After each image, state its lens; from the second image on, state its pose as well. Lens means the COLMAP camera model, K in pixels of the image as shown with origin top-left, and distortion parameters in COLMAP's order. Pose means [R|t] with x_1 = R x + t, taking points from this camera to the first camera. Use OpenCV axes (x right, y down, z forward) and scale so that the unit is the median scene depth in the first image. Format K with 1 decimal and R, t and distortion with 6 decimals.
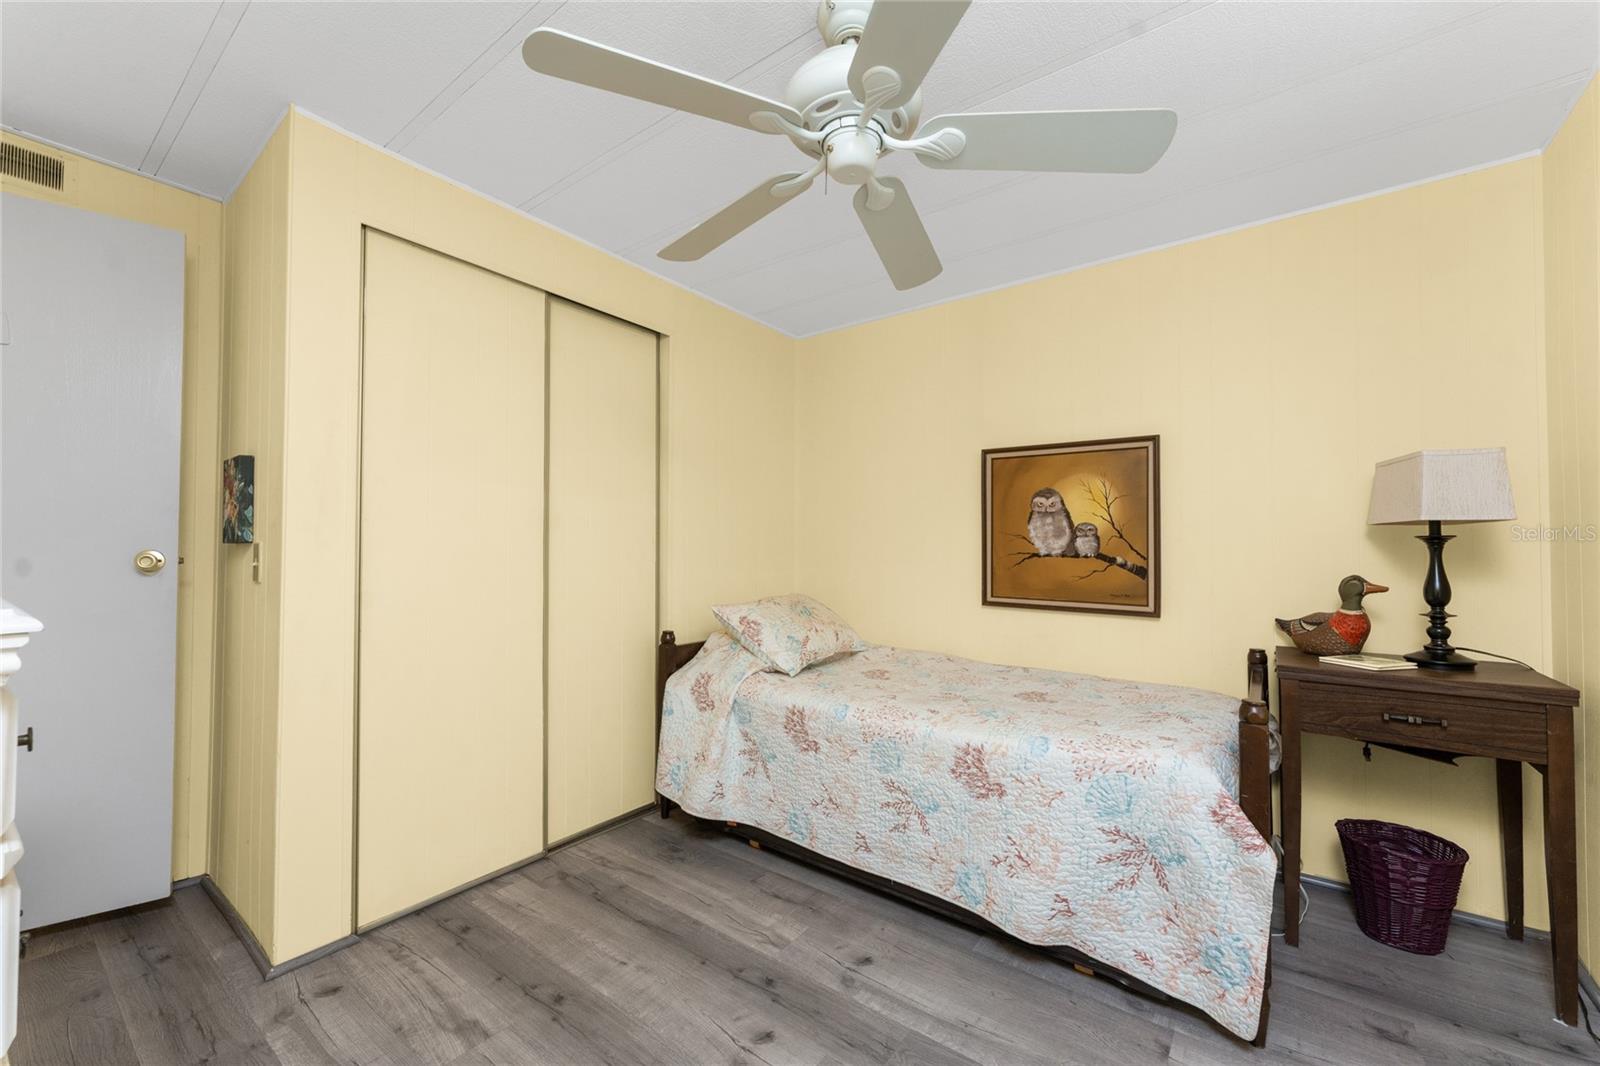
lens RADIAL K [[632.5, 0, 793.6], [0, 632.5, 540.3], [0, 0, 1]] dist [0.002950, 0.000000]
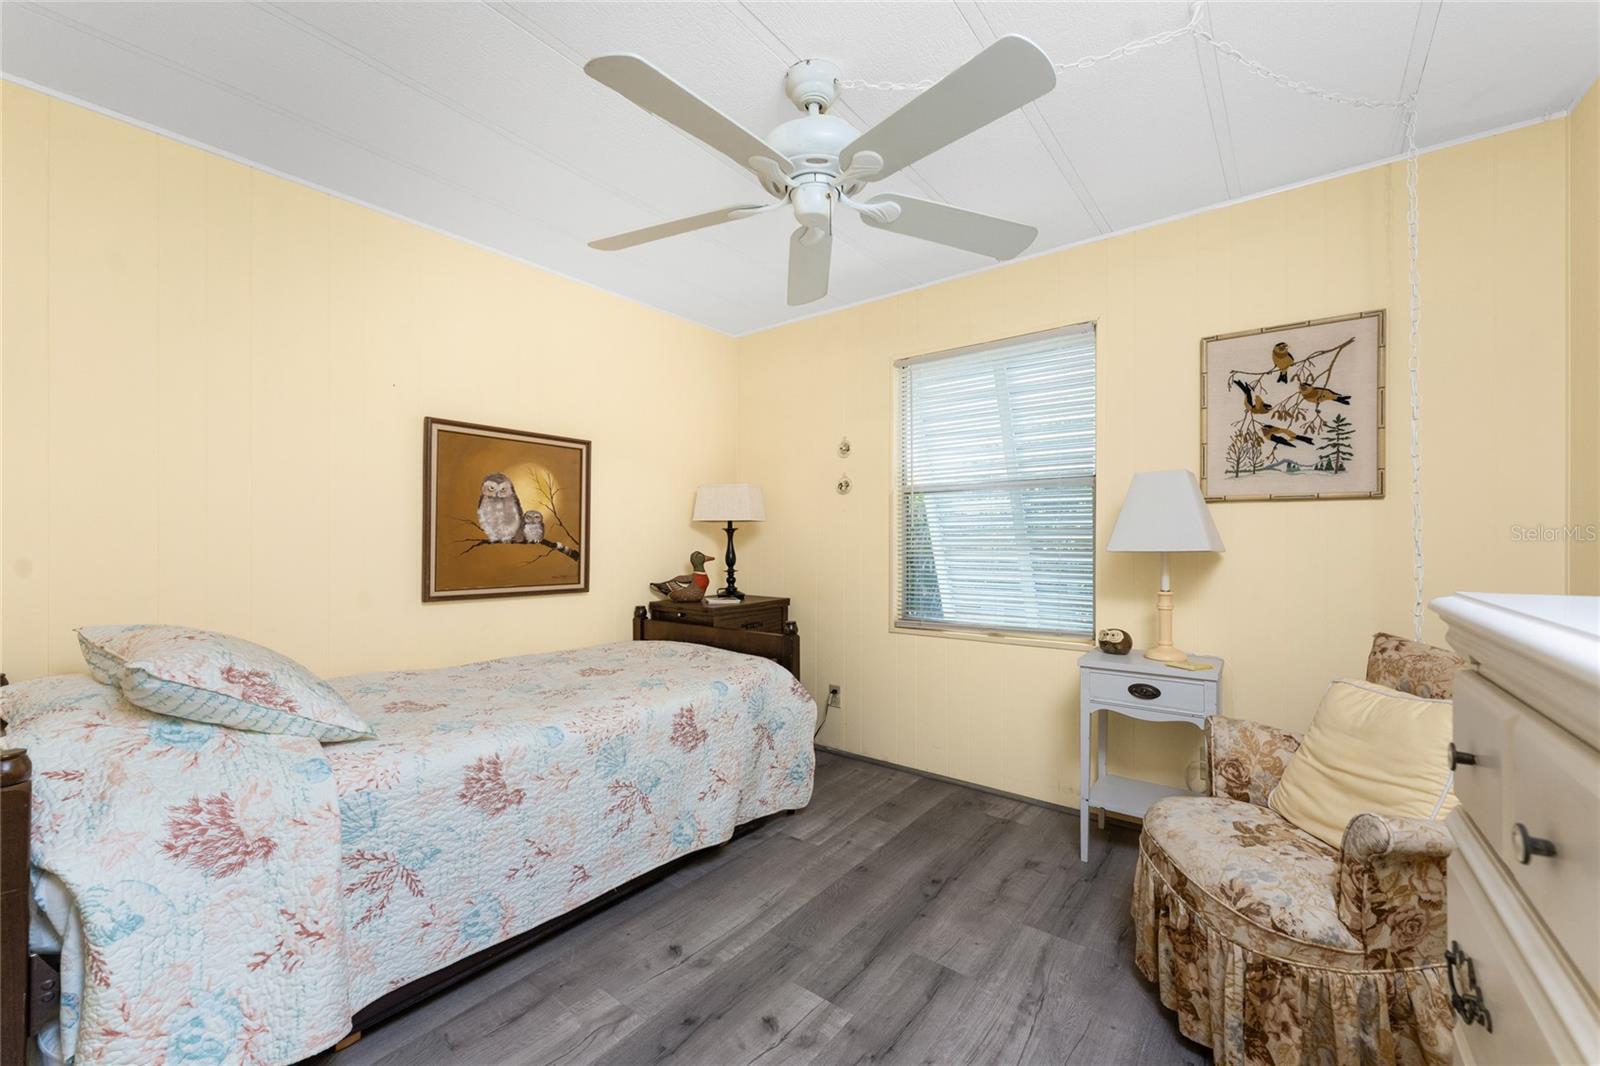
lens RADIAL K [[645.7, 0, 797.5], [0, 645.7, 535.2], [0, 0, 1]] dist [-0.019791, 0.000004]
pose [[0.001863, 0.001202, 0.999998, -0.704076], [-0.014004, 0.999901, -0.001176, 0.009956], [-0.999900, -0.014002, 0.001880, 0.645177]]
